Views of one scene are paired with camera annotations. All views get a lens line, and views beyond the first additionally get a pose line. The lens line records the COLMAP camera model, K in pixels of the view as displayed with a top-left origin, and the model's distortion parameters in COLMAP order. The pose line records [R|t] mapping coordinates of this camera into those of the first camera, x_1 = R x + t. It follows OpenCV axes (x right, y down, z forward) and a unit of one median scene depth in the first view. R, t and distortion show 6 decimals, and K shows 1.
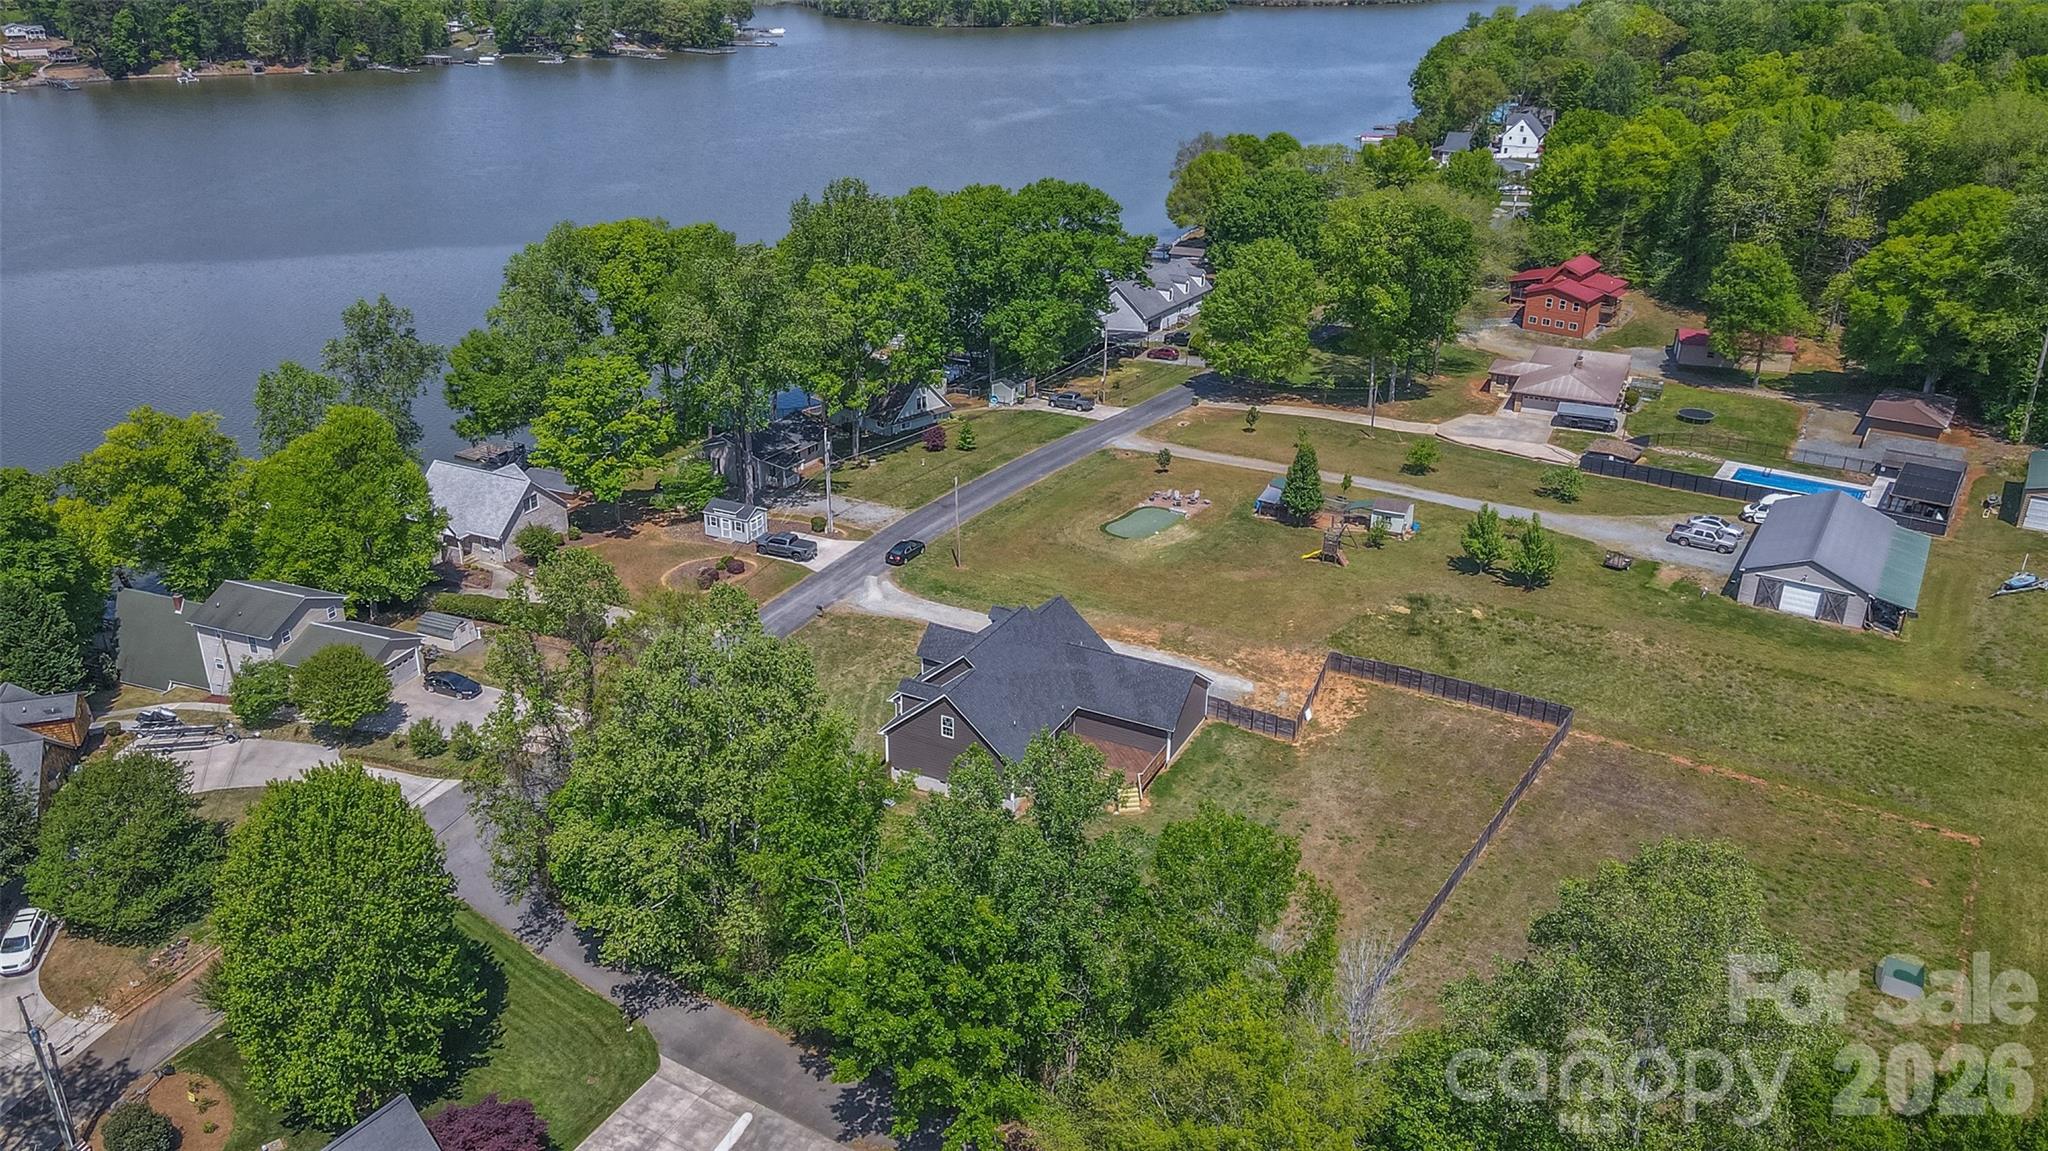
lens RADIAL K [[1508.3, 0, 1016.0], [0, 1508.3, 578.5], [0, 0, 1]] dist [-0.001401, 0.036462]
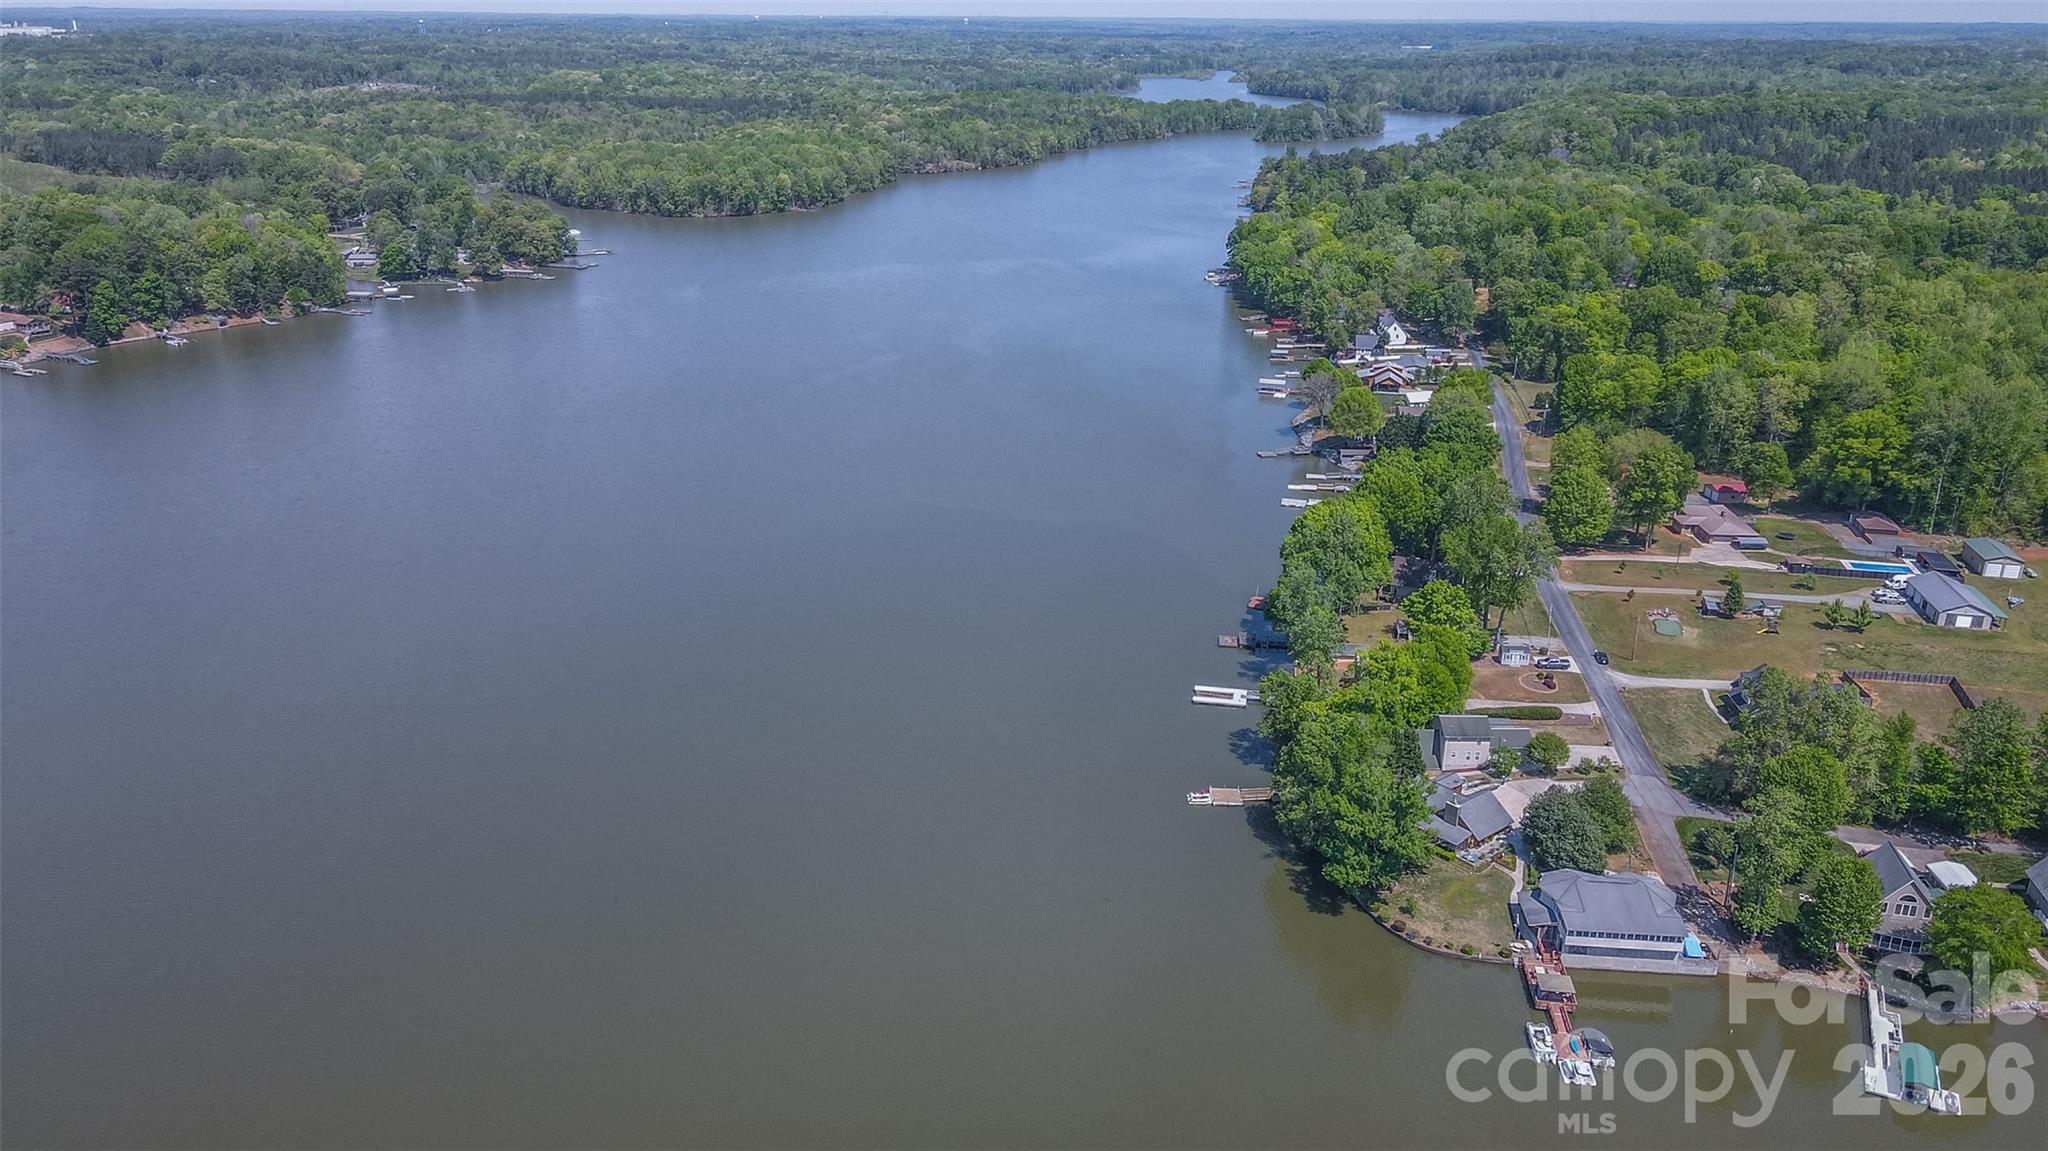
lens RADIAL K [[1508.3, 0, 1016.0], [0, 1508.3, 578.5], [0, 0, 1]] dist [-0.001401, 0.036462]
pose [[0.928944, -0.131363, 0.346132, -1.442134], [0.150474, 0.988194, -0.028803, -0.177328], [-0.338262, 0.078840, 0.937744, -0.636650]]
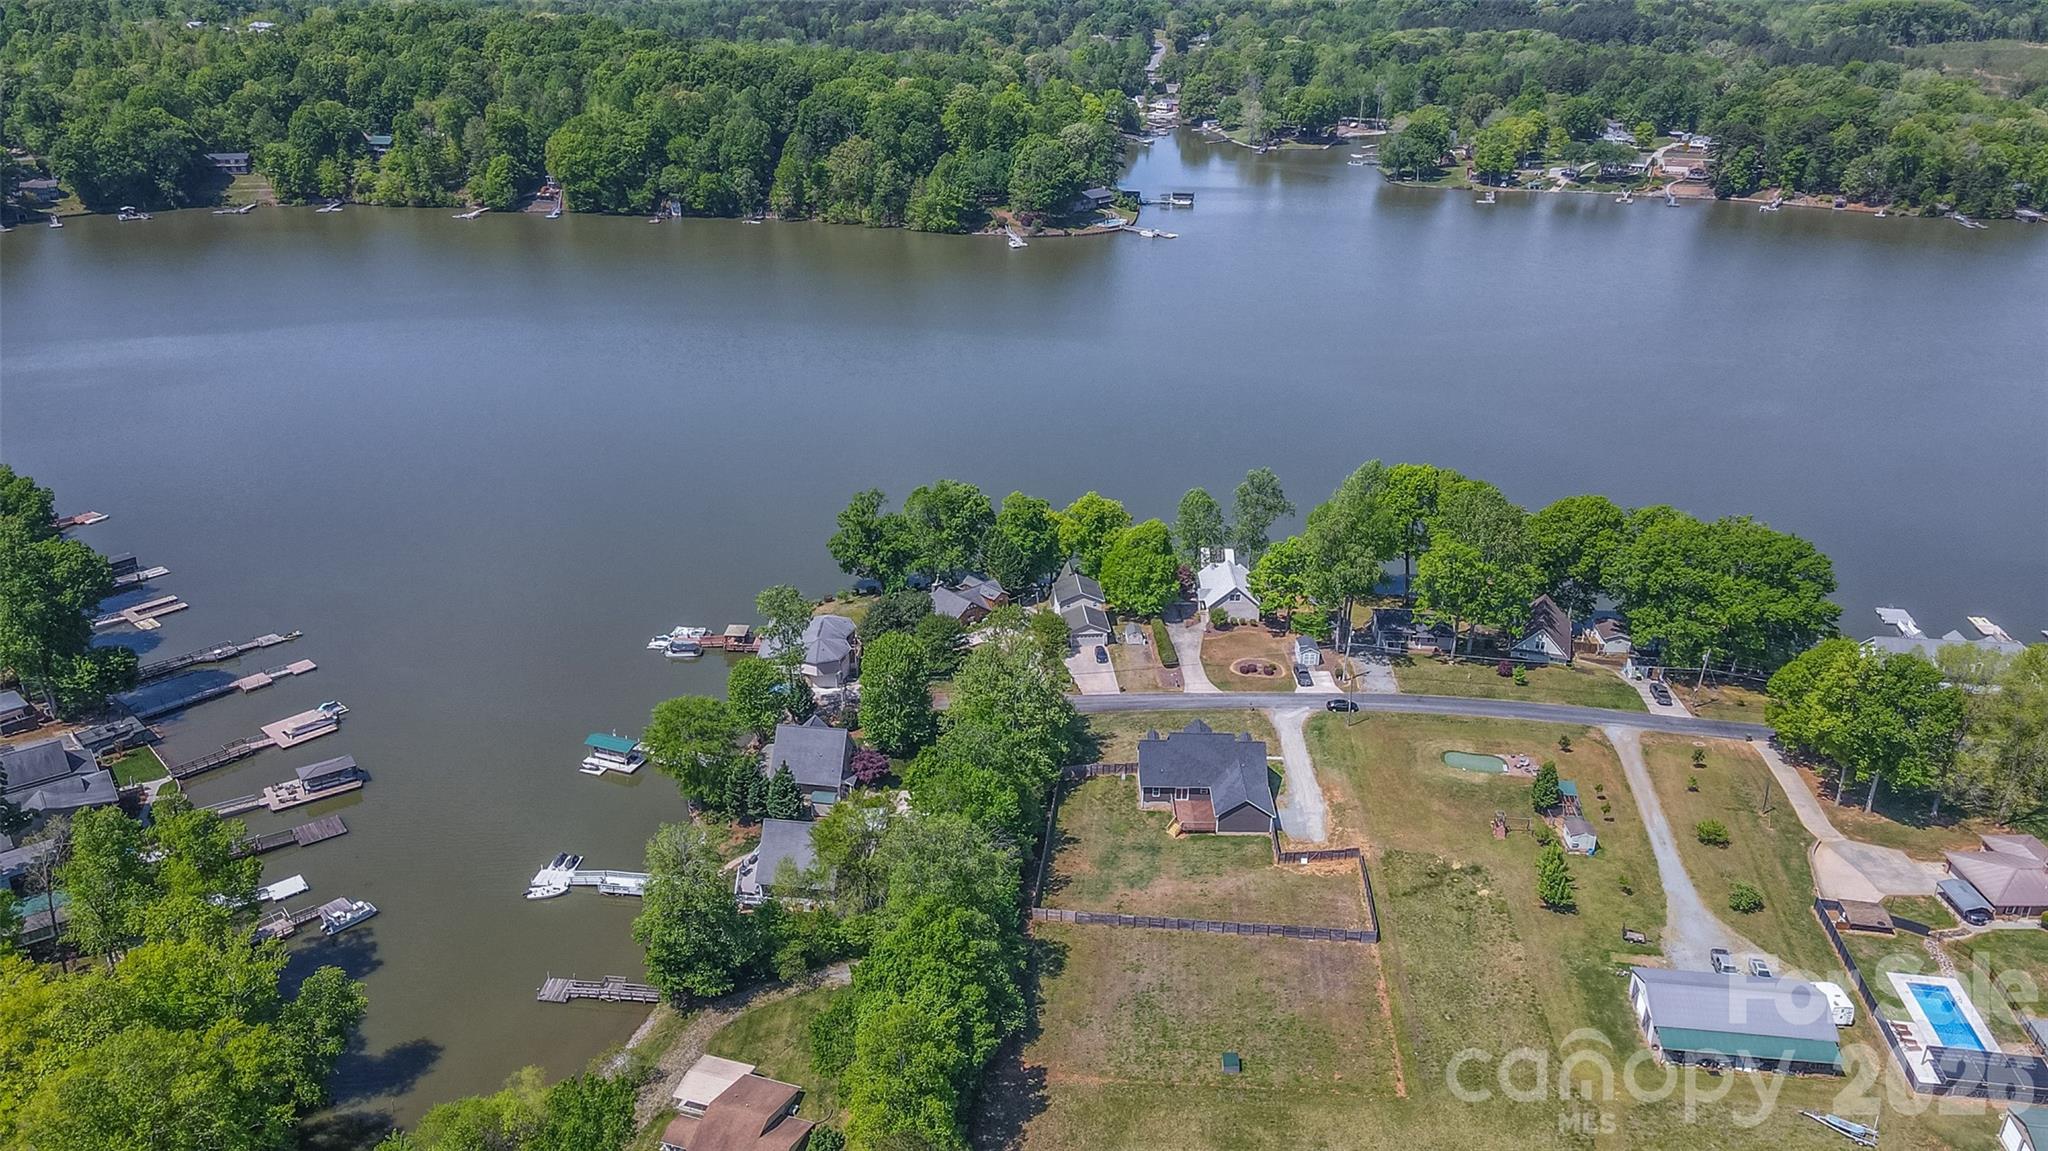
lens RADIAL K [[1508.3, 0, 1016.0], [0, 1508.3, 578.5], [0, 0, 1]] dist [-0.001401, 0.036462]
pose [[0.437310, 0.363702, -0.822484, 1.059376], [-0.366689, 0.907205, 0.206199, -0.346806], [0.821157, 0.211423, 0.530096, -0.220863]]
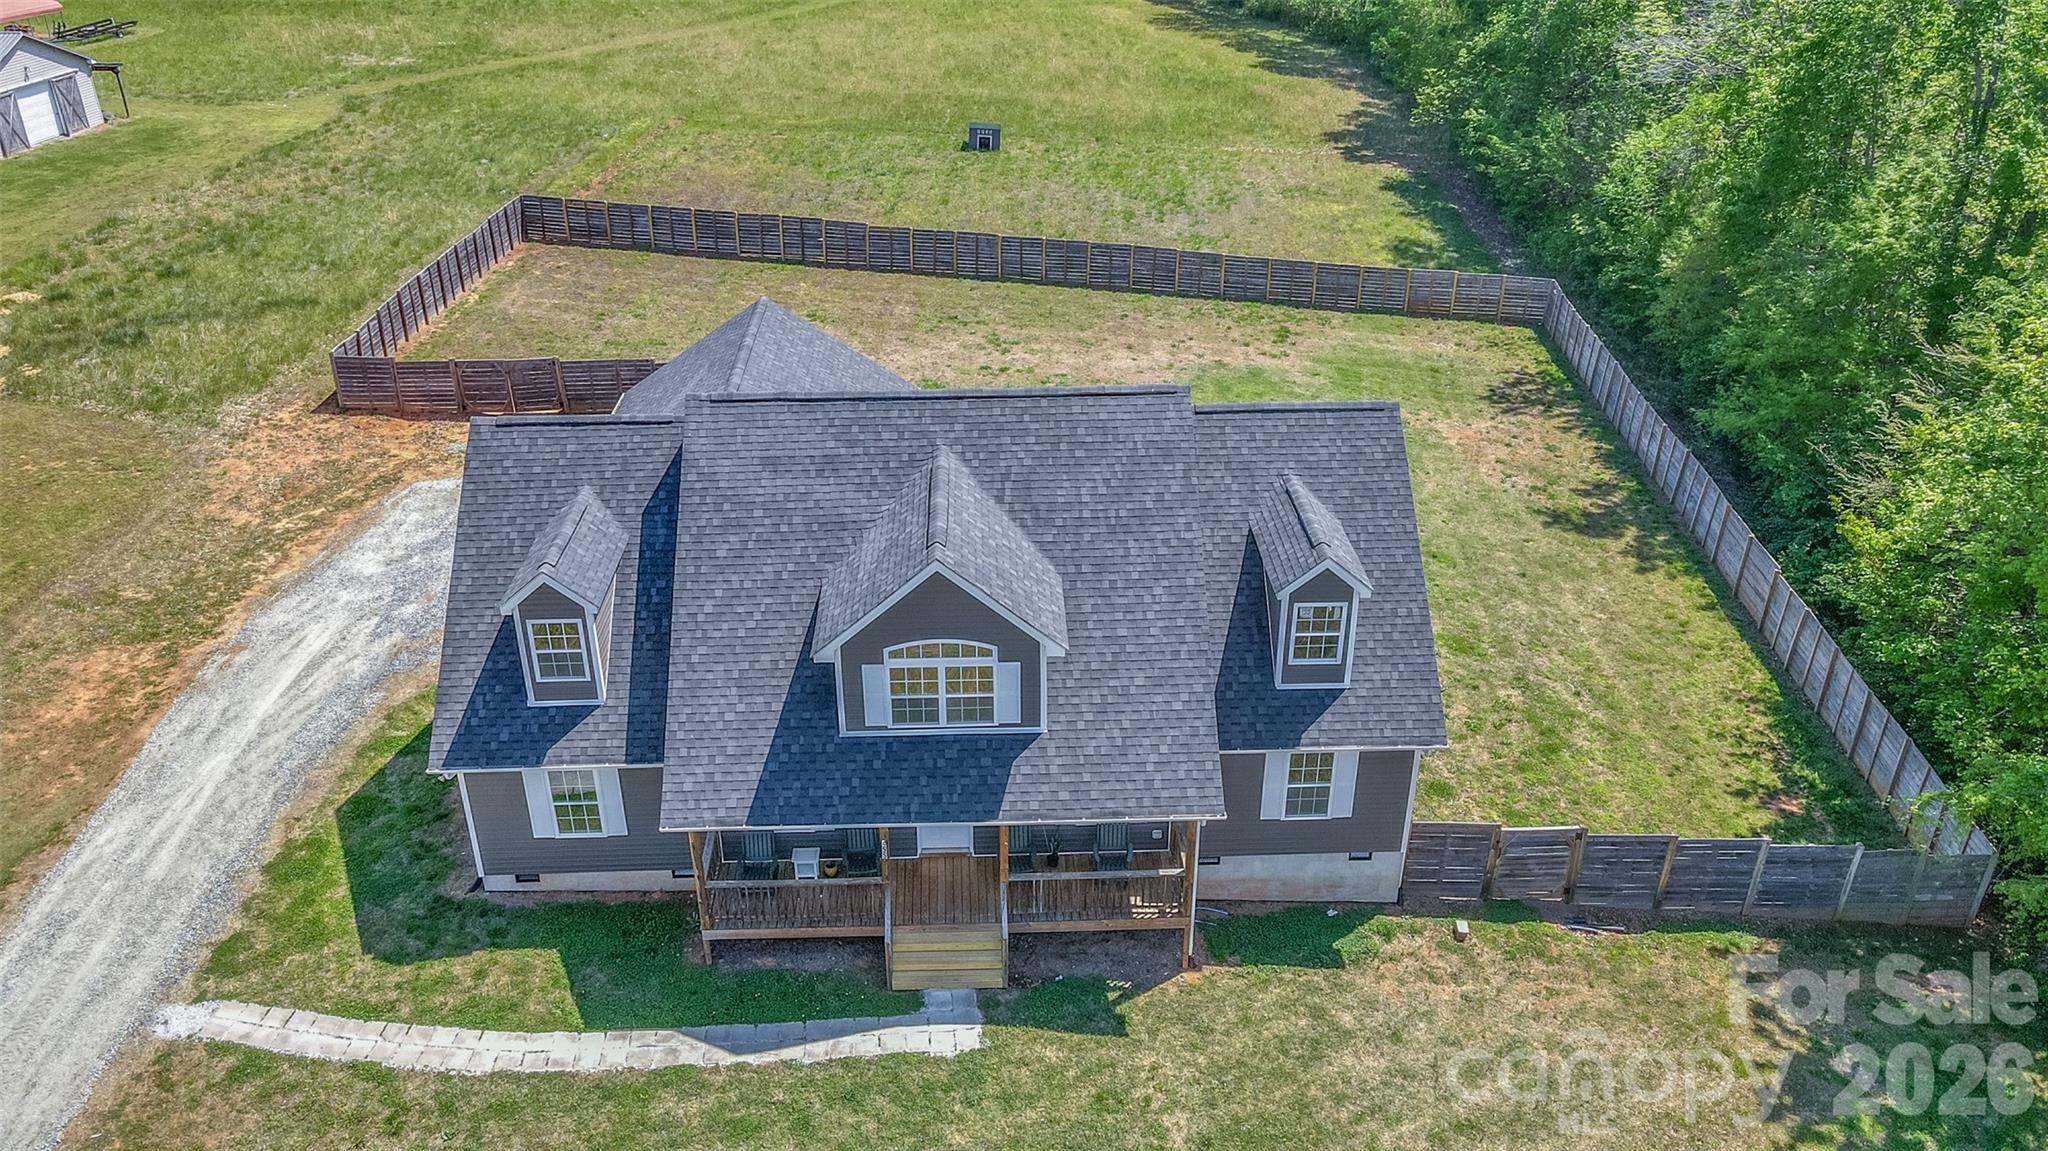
lens RADIAL K [[1508.3, 0, 1016.0], [0, 1508.3, 578.5], [0, 0, 1]] dist [-0.001401, 0.036462]
pose [[-0.486292, -0.416816, 0.767974, -0.170767], [0.357364, 0.707159, 0.610096, -0.071528], [-0.797378, 0.571131, -0.194930, 0.776386]]
